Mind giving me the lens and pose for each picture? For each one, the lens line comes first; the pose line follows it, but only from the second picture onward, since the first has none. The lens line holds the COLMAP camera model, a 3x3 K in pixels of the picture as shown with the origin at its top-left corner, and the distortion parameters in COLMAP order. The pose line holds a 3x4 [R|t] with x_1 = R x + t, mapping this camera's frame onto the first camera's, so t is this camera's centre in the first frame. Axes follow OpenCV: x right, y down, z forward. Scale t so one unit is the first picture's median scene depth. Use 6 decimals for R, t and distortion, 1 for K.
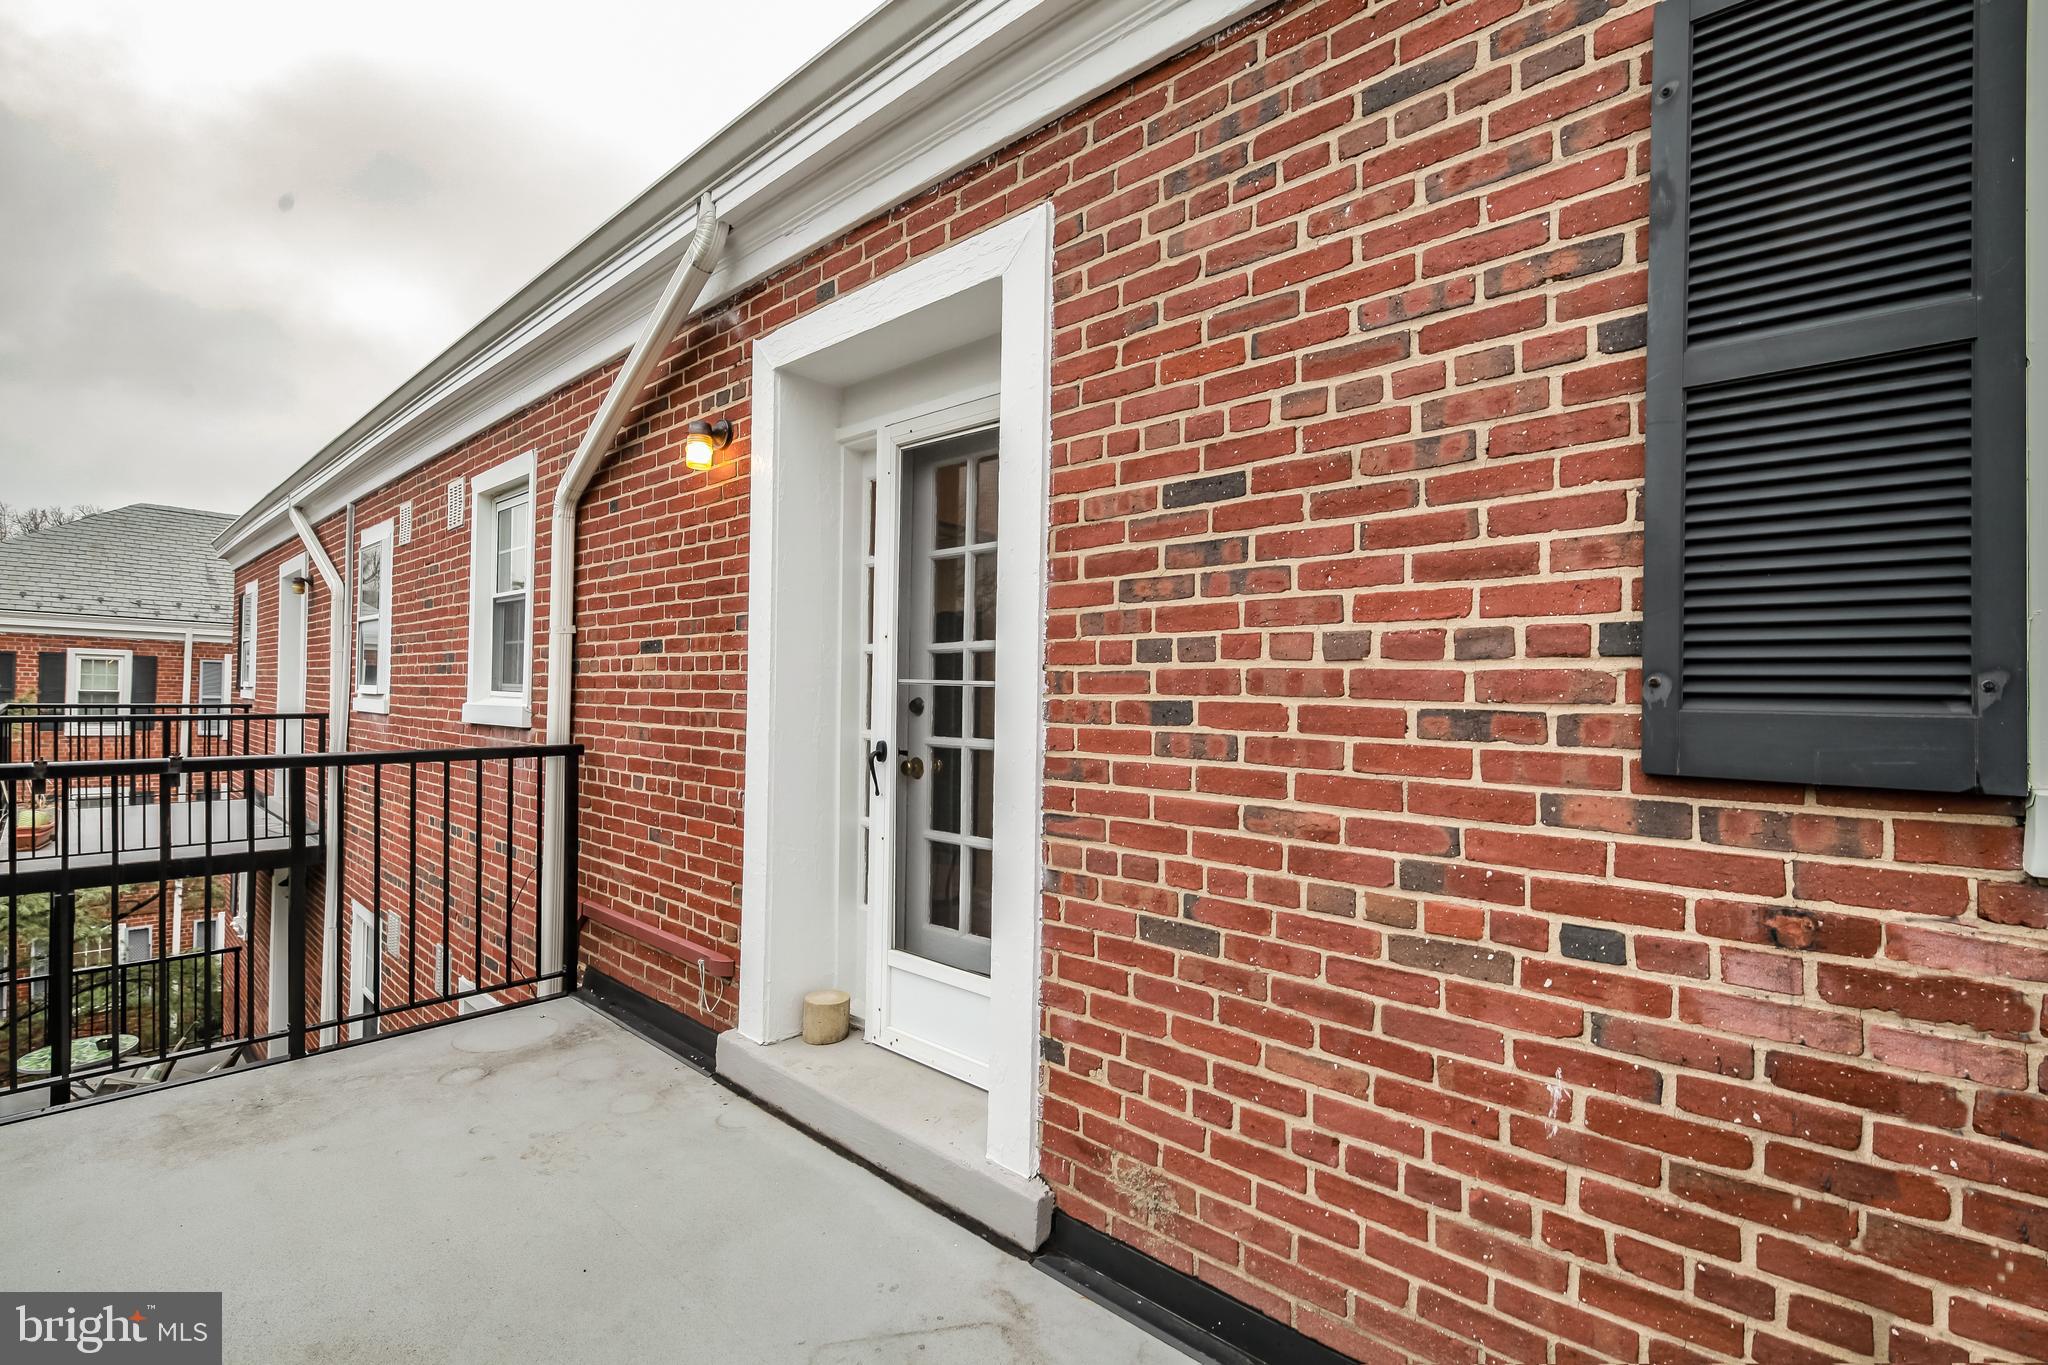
lens RADIAL K [[868.1, 0, 1038.5], [0, 868.1, 677.6], [0, 0, 1]] dist [-0.000168, -0.014604]
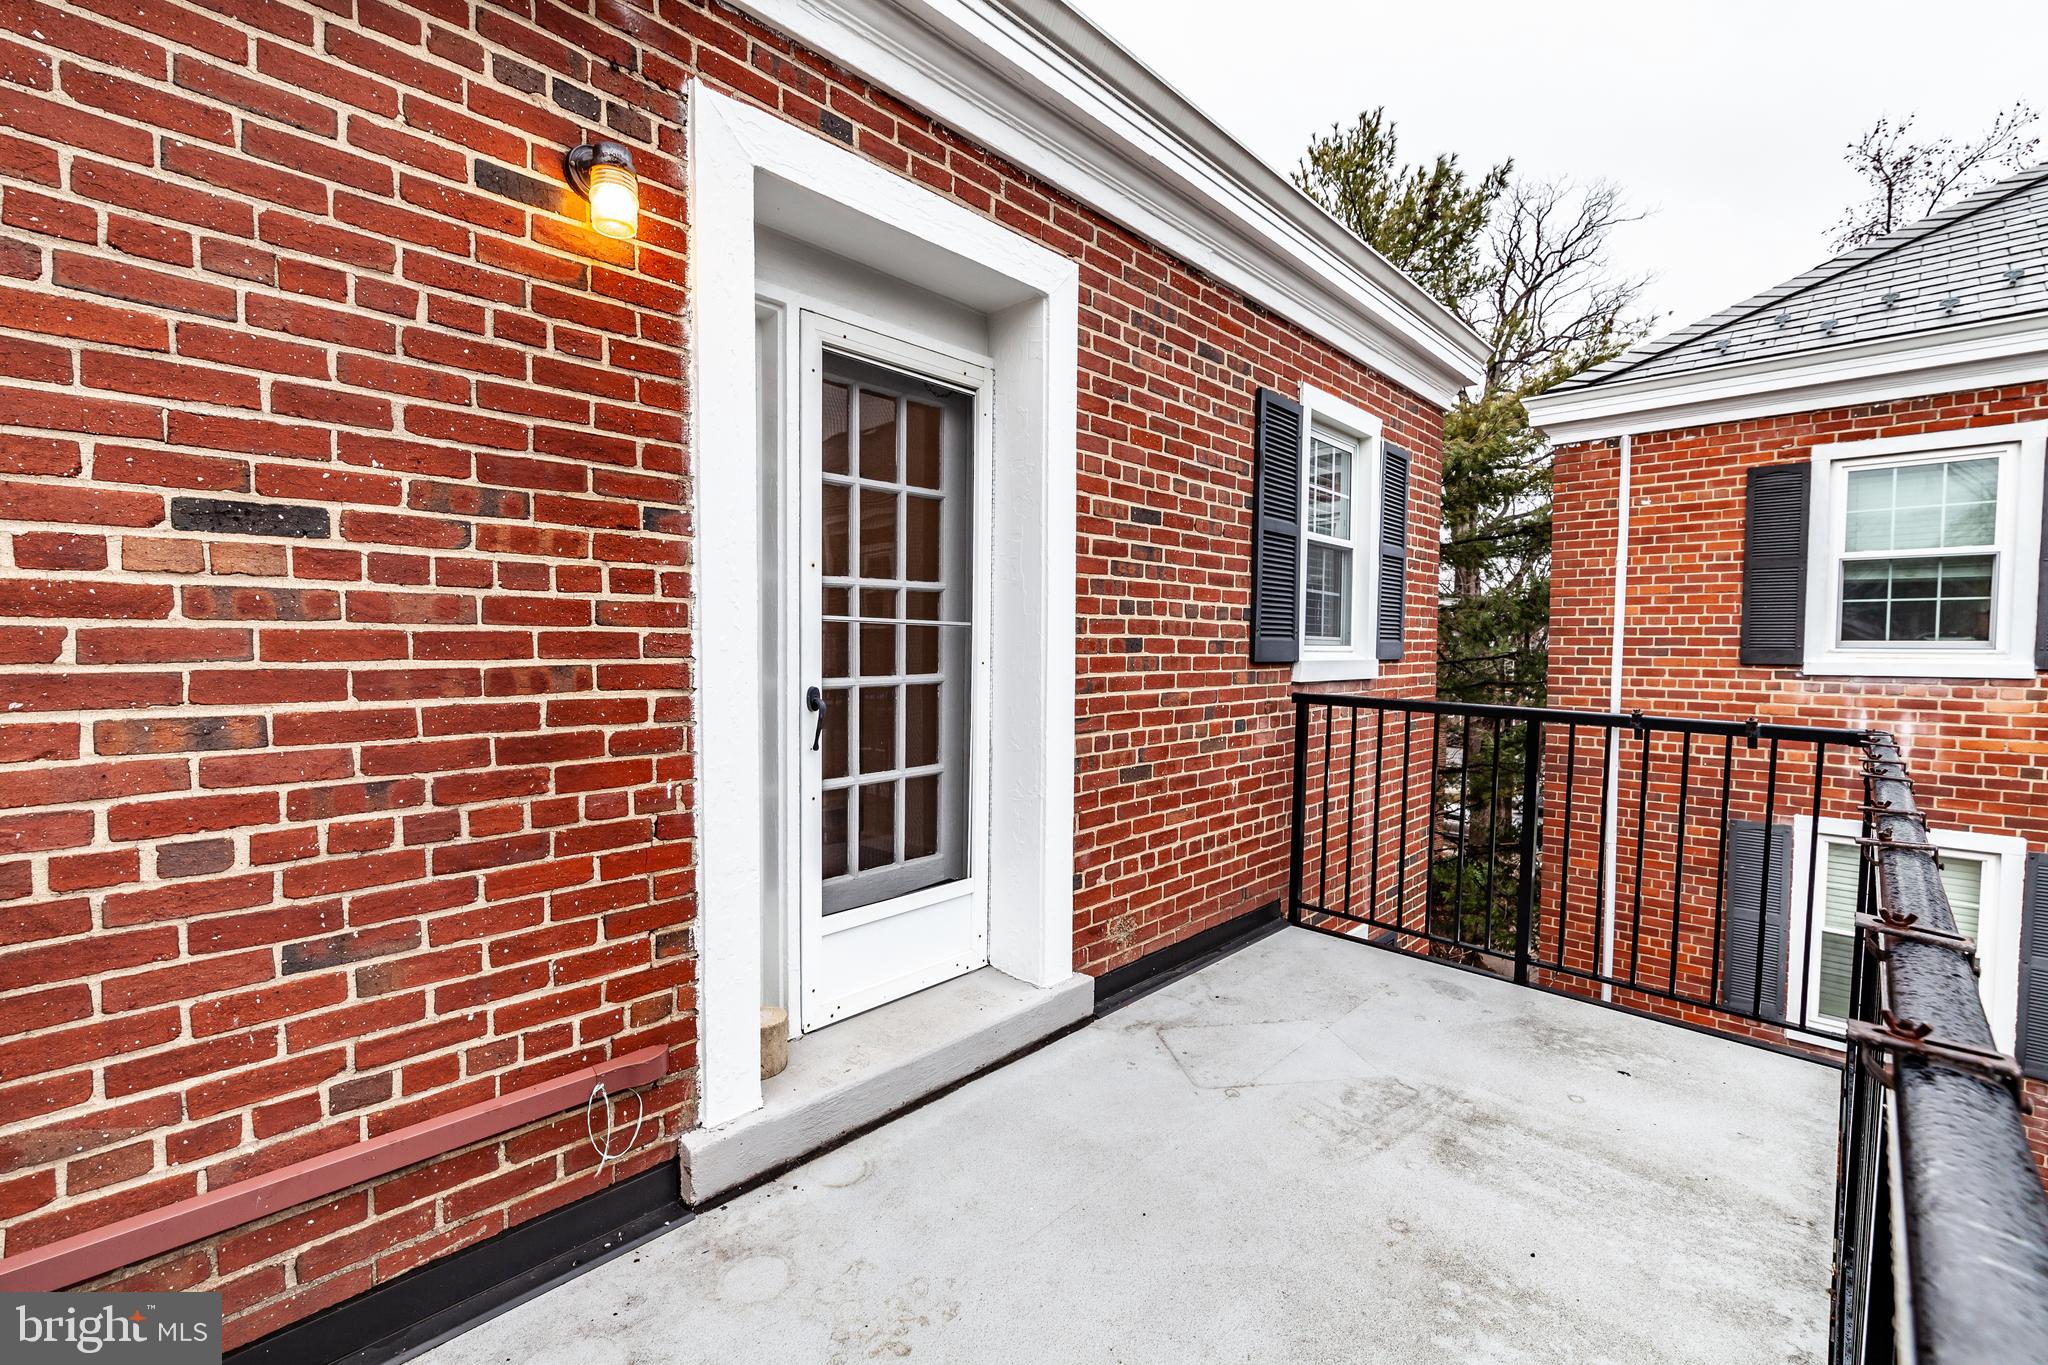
lens RADIAL K [[883.8, 0, 1014.5], [0, 883.8, 677.3], [0, 0, 1]] dist [0.000235, 0.000247]
pose [[0.051410, -0.057196, 0.997038, -1.598234], [-0.029118, 0.997848, 0.058743, 0.009228], [-0.998253, -0.032052, 0.049634, 1.163092]]
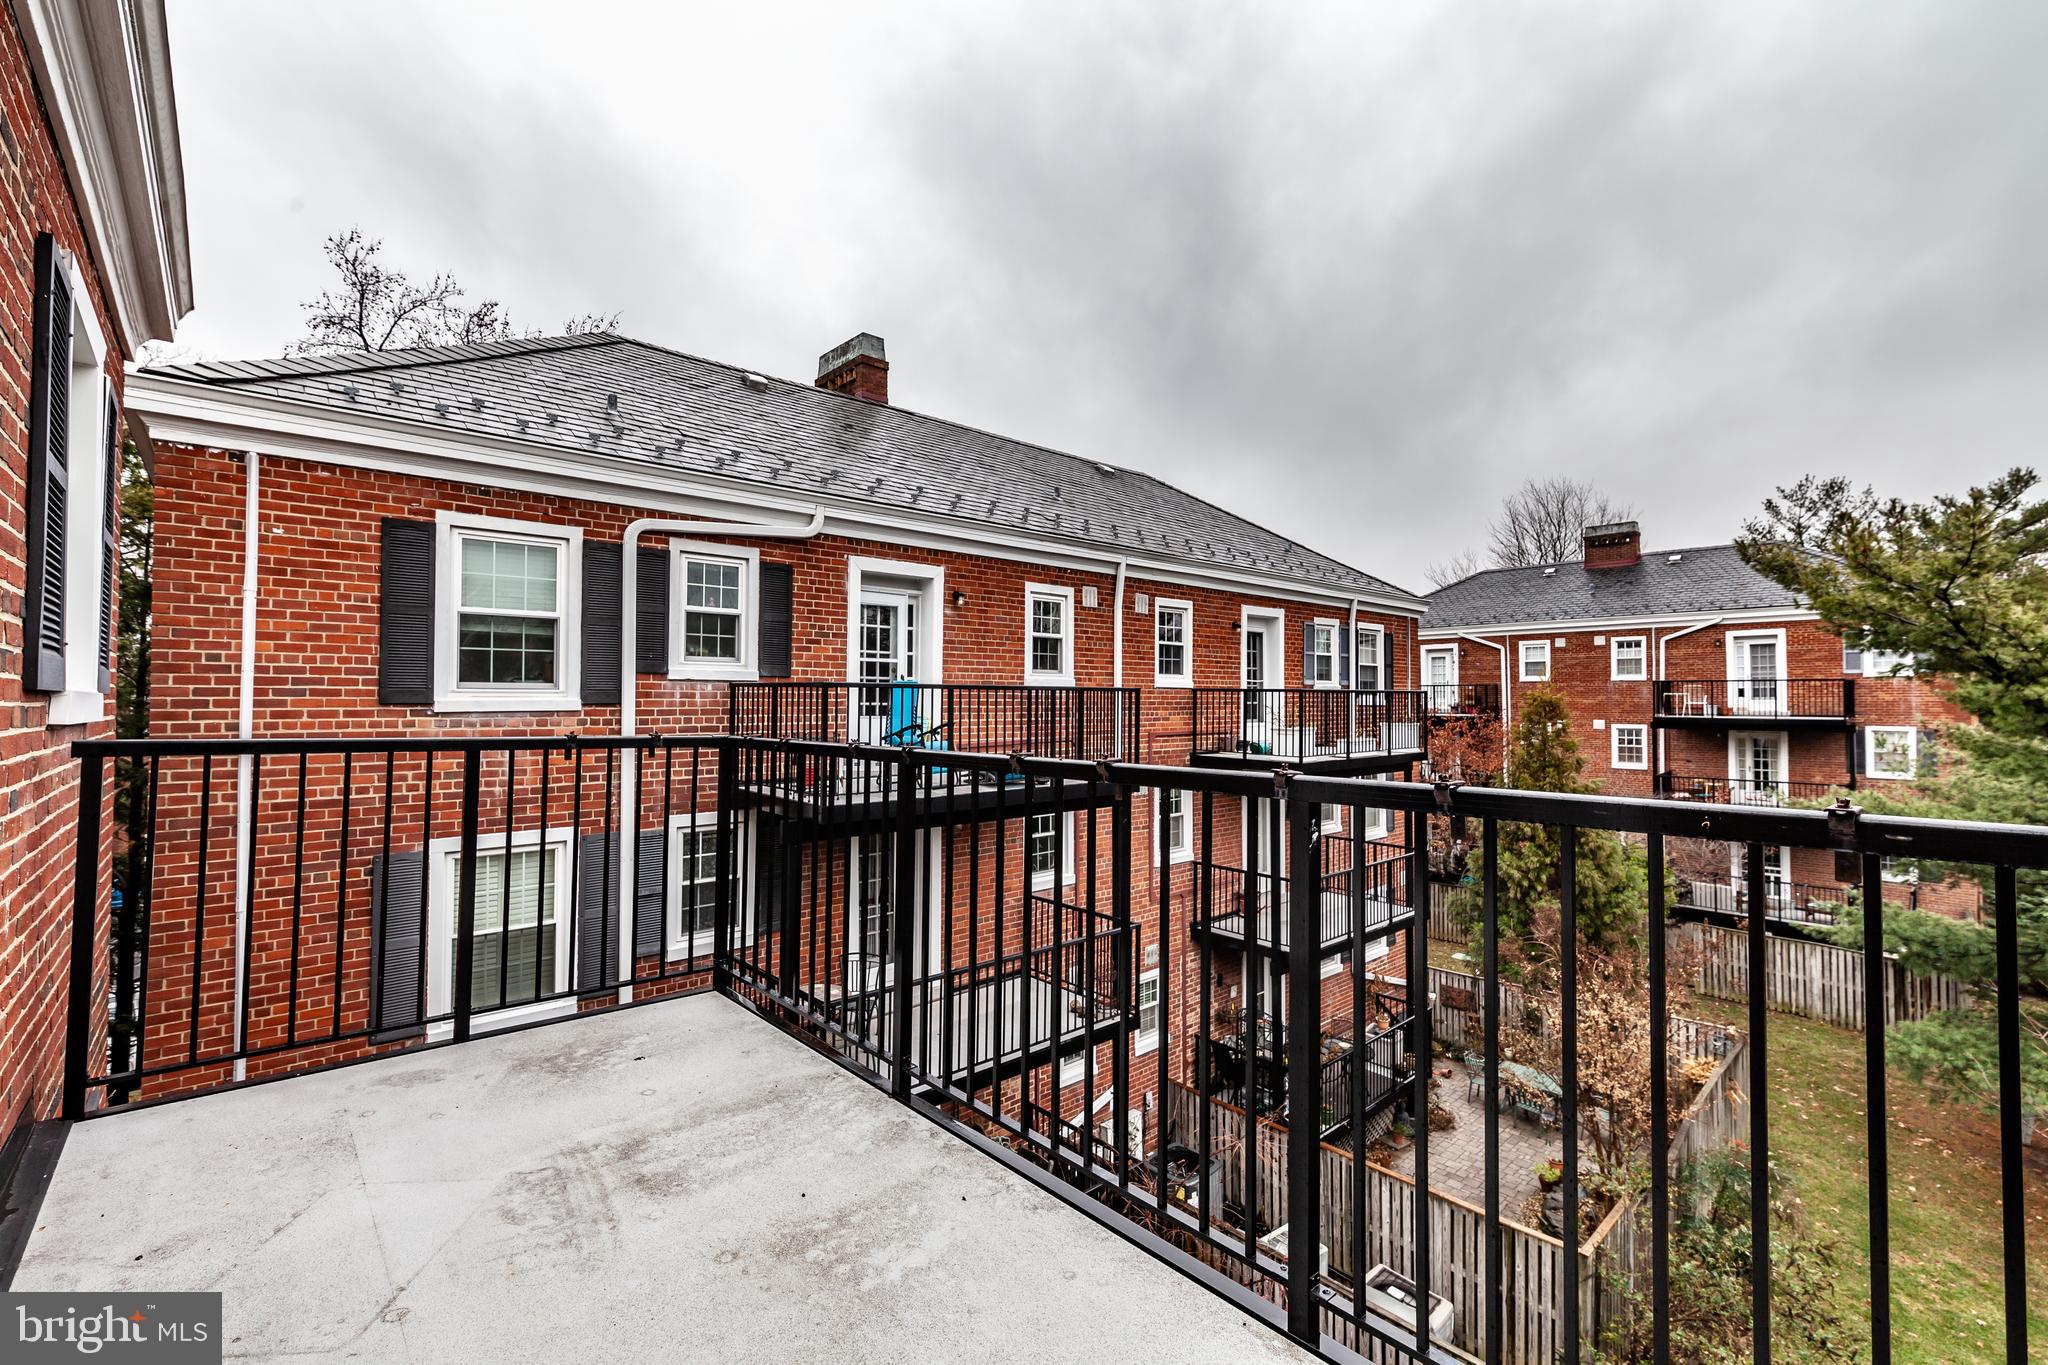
lens RADIAL K [[883.8, 0, 1014.5], [0, 883.8, 677.3], [0, 0, 1]] dist [0.000235, 0.000247]
pose [[-0.992075, -0.014954, 0.124752, -1.003781], [-0.021173, 0.998590, -0.048677, 0.090498], [-0.123848, -0.050933, -0.990993, 1.732746]]
